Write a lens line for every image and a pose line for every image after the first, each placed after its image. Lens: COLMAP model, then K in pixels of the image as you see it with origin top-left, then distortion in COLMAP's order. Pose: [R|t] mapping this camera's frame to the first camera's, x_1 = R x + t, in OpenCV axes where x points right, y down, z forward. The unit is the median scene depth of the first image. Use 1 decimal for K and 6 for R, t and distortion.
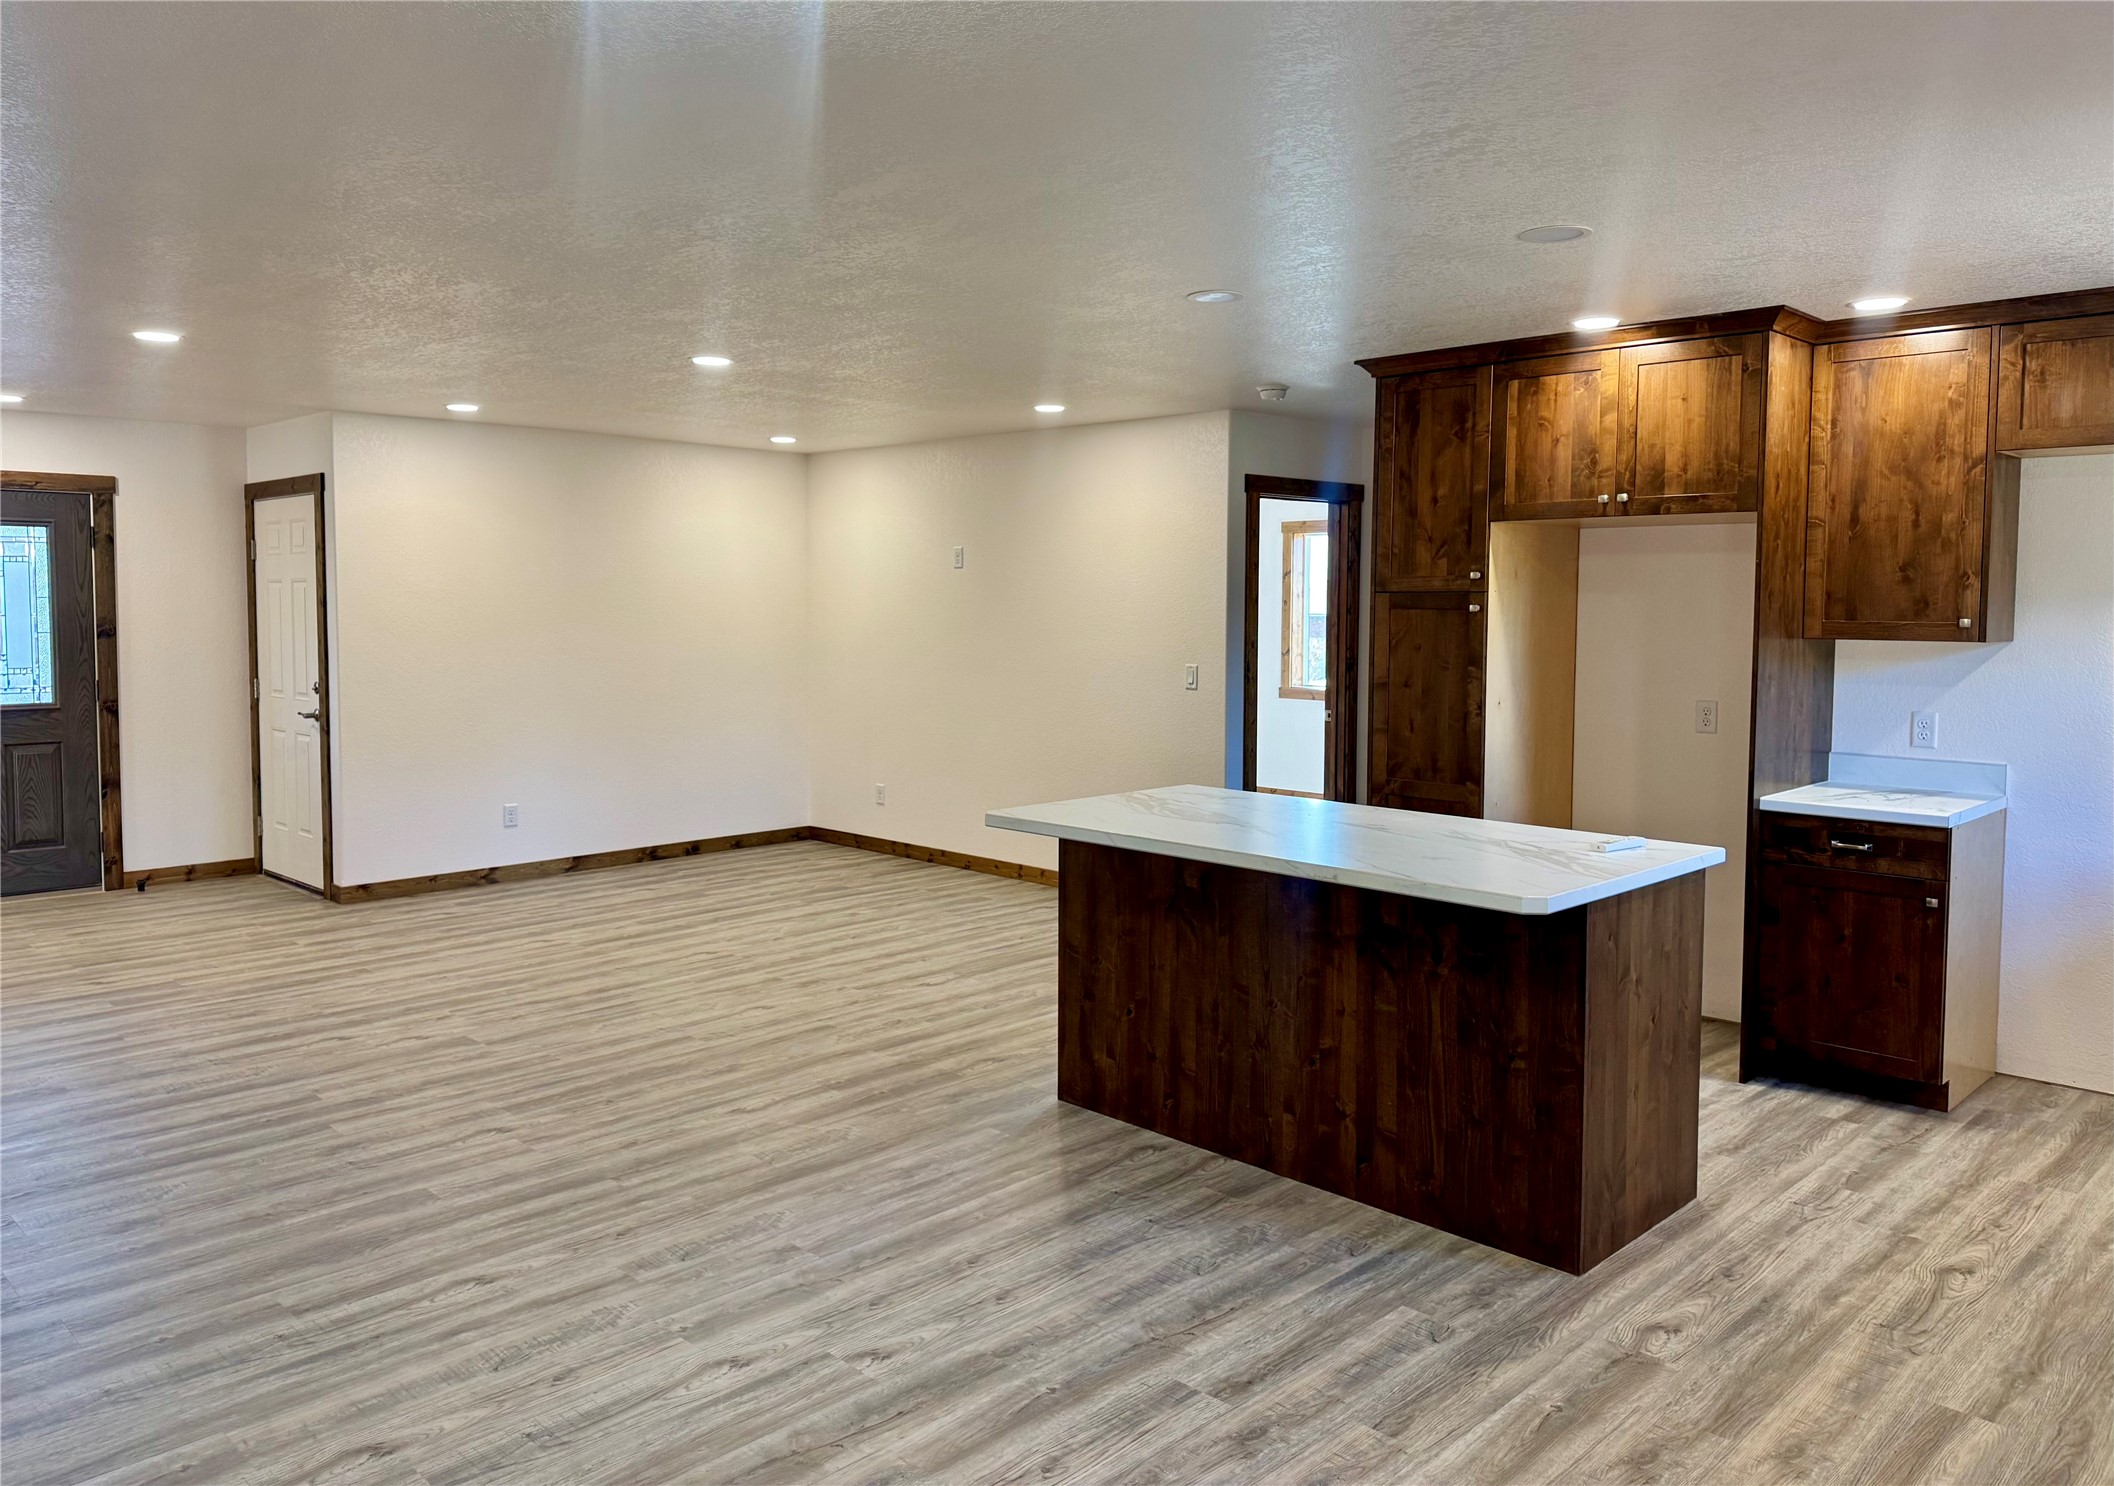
lens RADIAL K [[1482.0, 0, 1061.6], [0, 1482.0, 704.6], [0, 0, 1]] dist [0.092127, -0.119829]
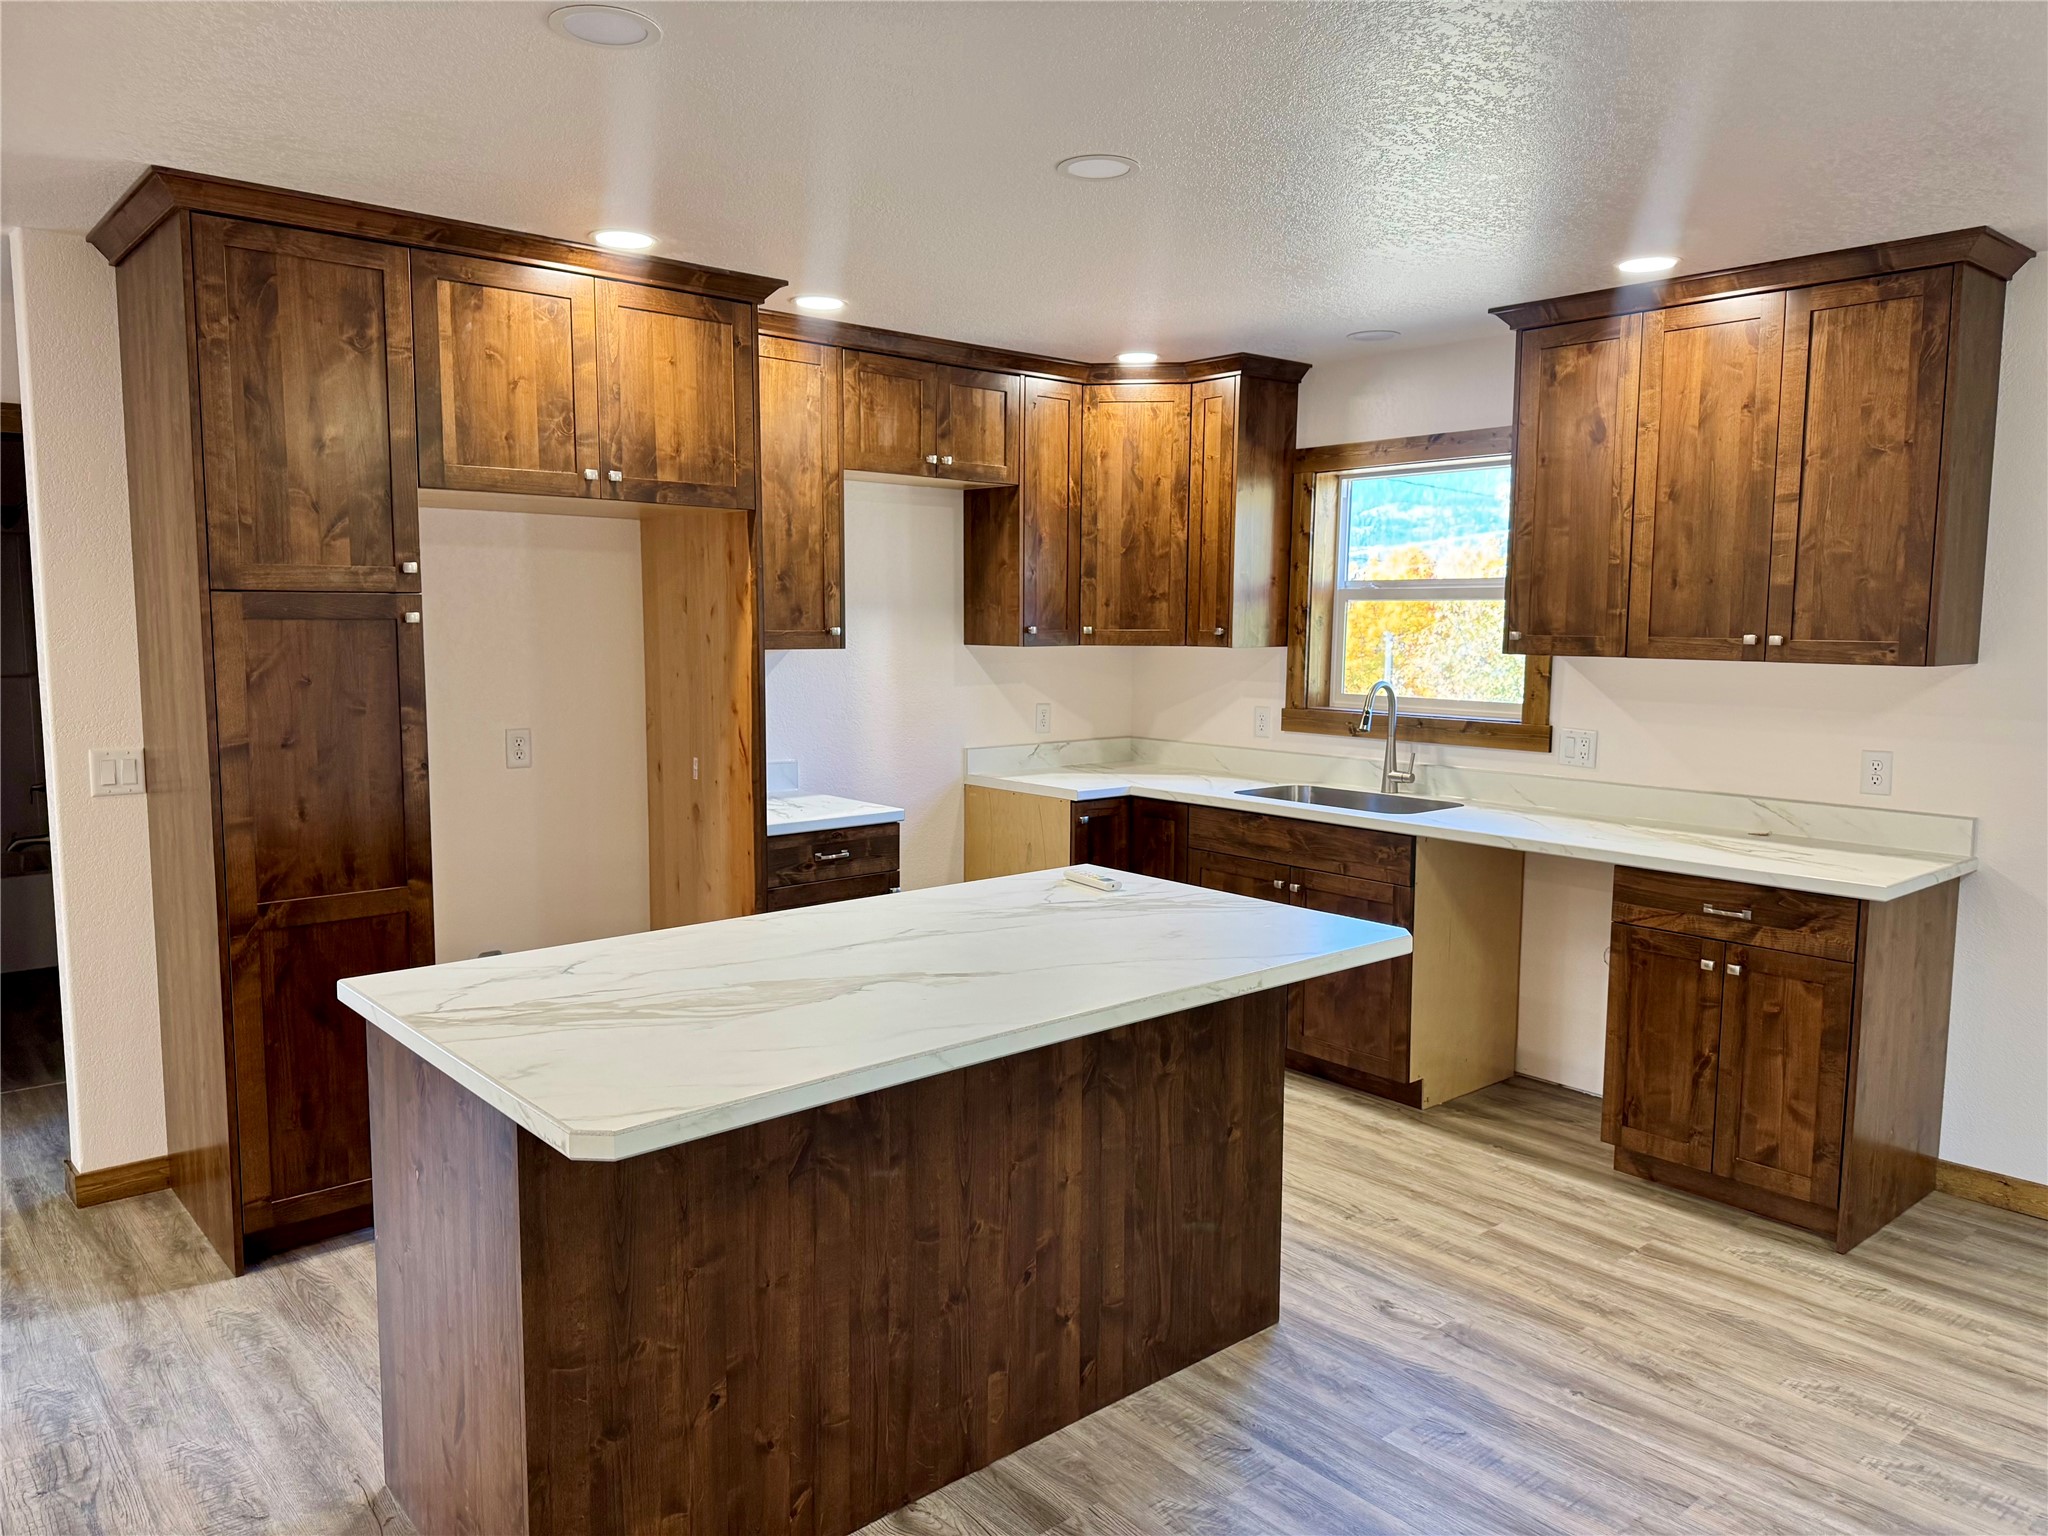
lens RADIAL K [[1438.8, 0, 1024.0], [0, 1438.8, 768.0], [0, 0, 1]] dist [0.110373, -0.171797]
pose [[0.078492, -0.113097, 0.990479, -0.434583], [0.062428, 0.992152, 0.108341, -0.064181], [-0.994958, 0.053329, 0.084936, 0.840729]]
